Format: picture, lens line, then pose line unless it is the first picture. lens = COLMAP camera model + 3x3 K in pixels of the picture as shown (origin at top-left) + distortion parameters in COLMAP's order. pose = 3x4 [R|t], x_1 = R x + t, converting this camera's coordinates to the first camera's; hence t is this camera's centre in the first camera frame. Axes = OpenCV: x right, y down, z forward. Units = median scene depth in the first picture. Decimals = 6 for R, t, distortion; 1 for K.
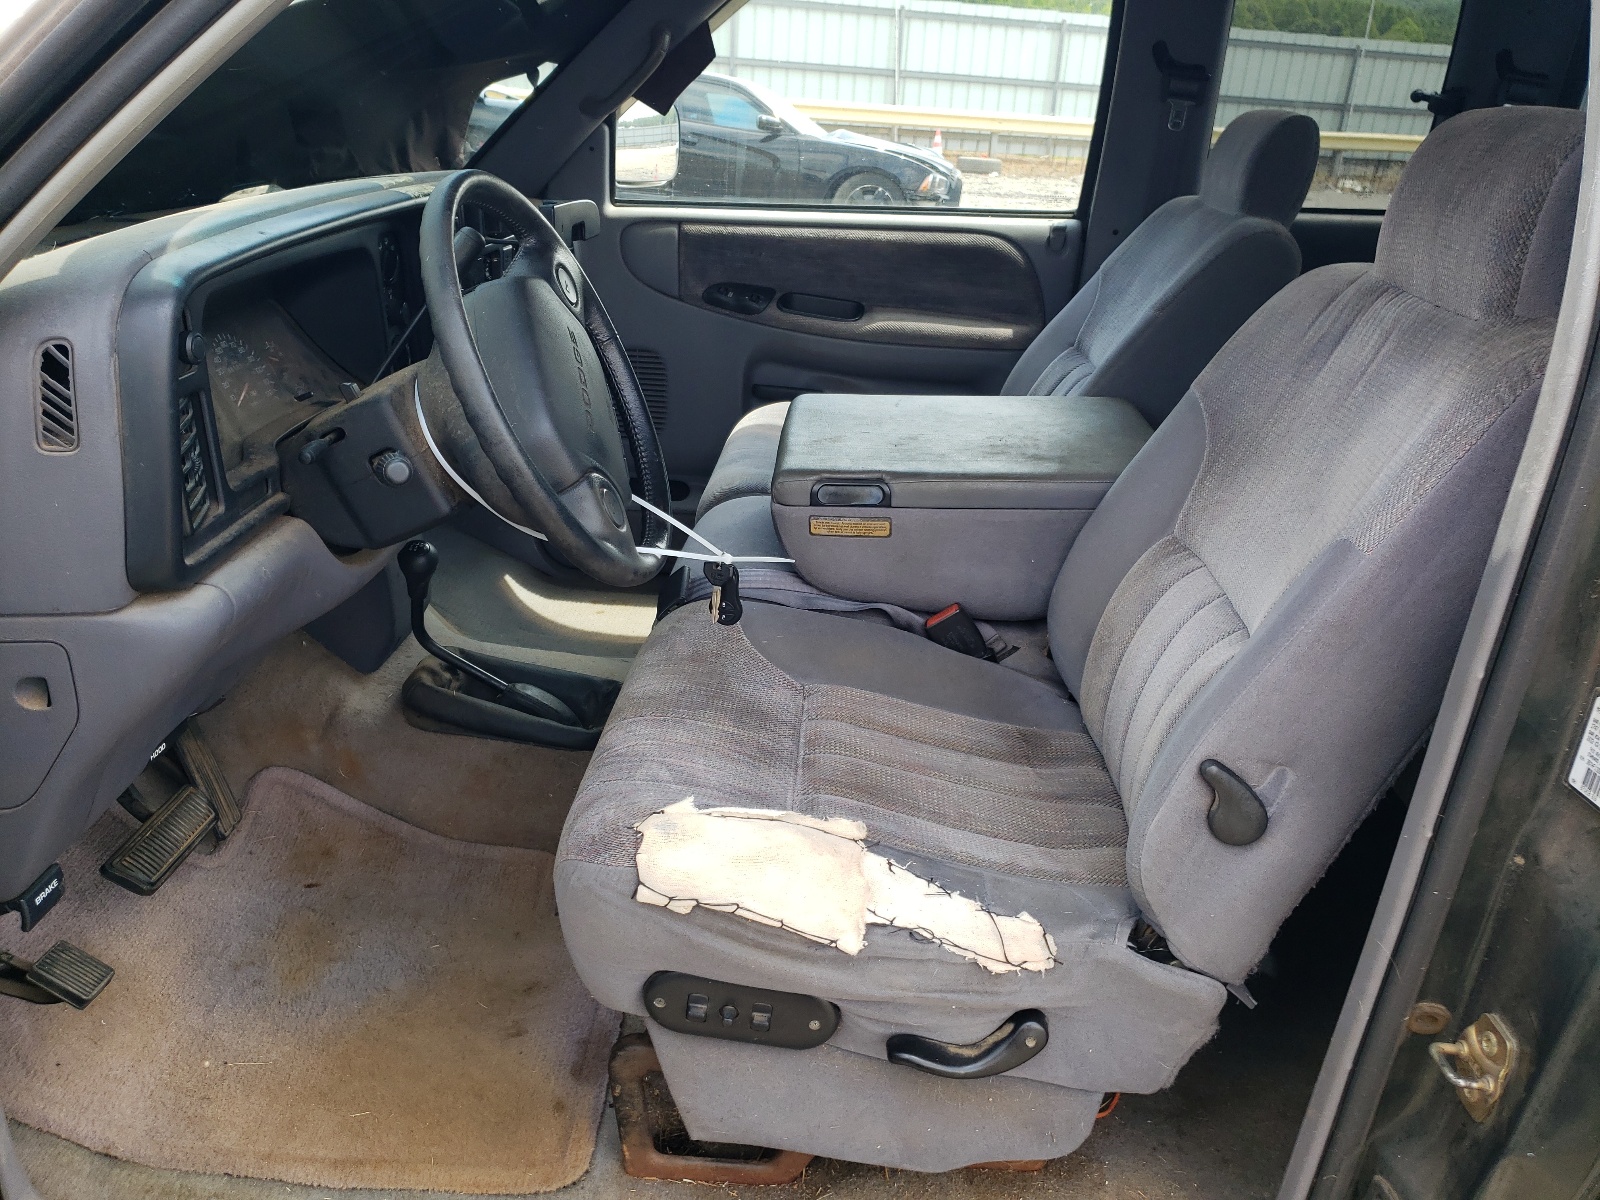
lens RADIAL K [[1198.6, 0, 800.0], [0, 1198.6, 600.0], [0, 0, 1]] dist [0.113513, -0.235066]
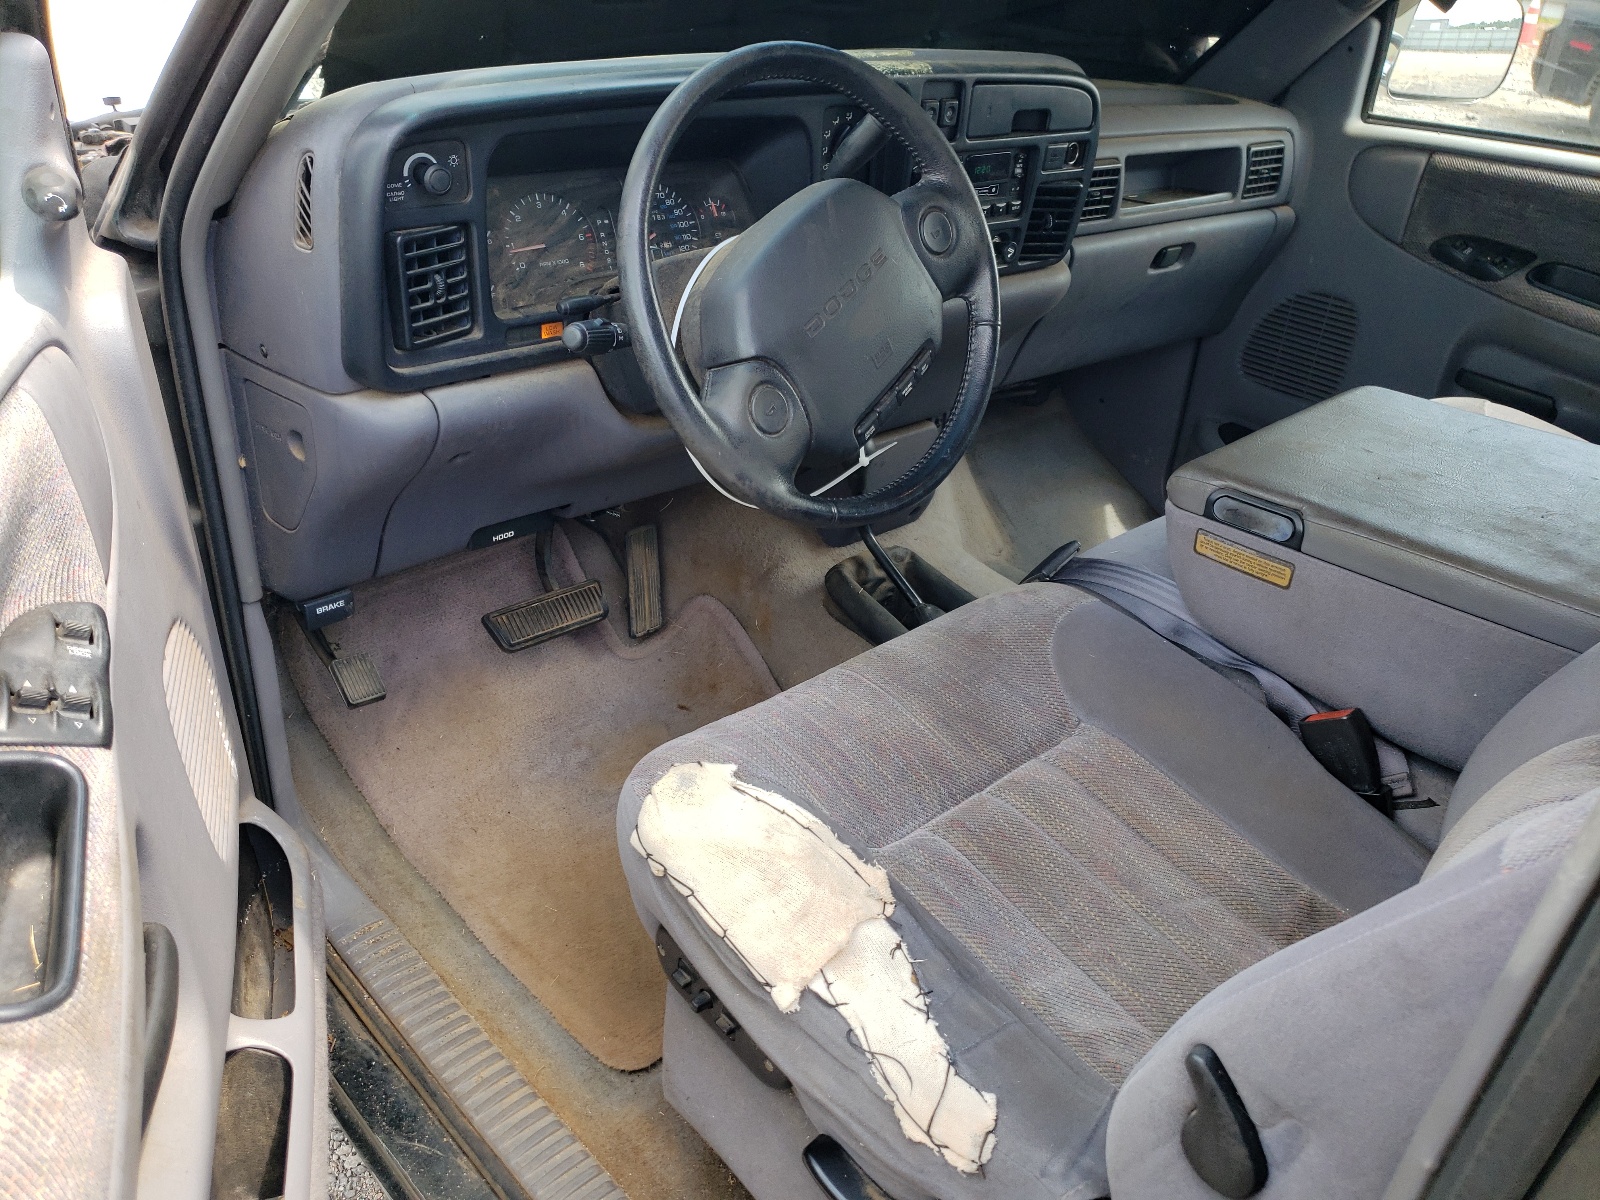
lens RADIAL K [[1211.2, 0, 800.0], [0, 1211.2, 600.0], [0, 0, 1]] dist [-0.007388, -0.001859]
pose [[0.716575, 0.350502, -0.603050, 0.315230], [-0.303526, 0.935116, 0.182838, -0.092229], [0.628007, 0.052024, 0.776467, 0.228738]]
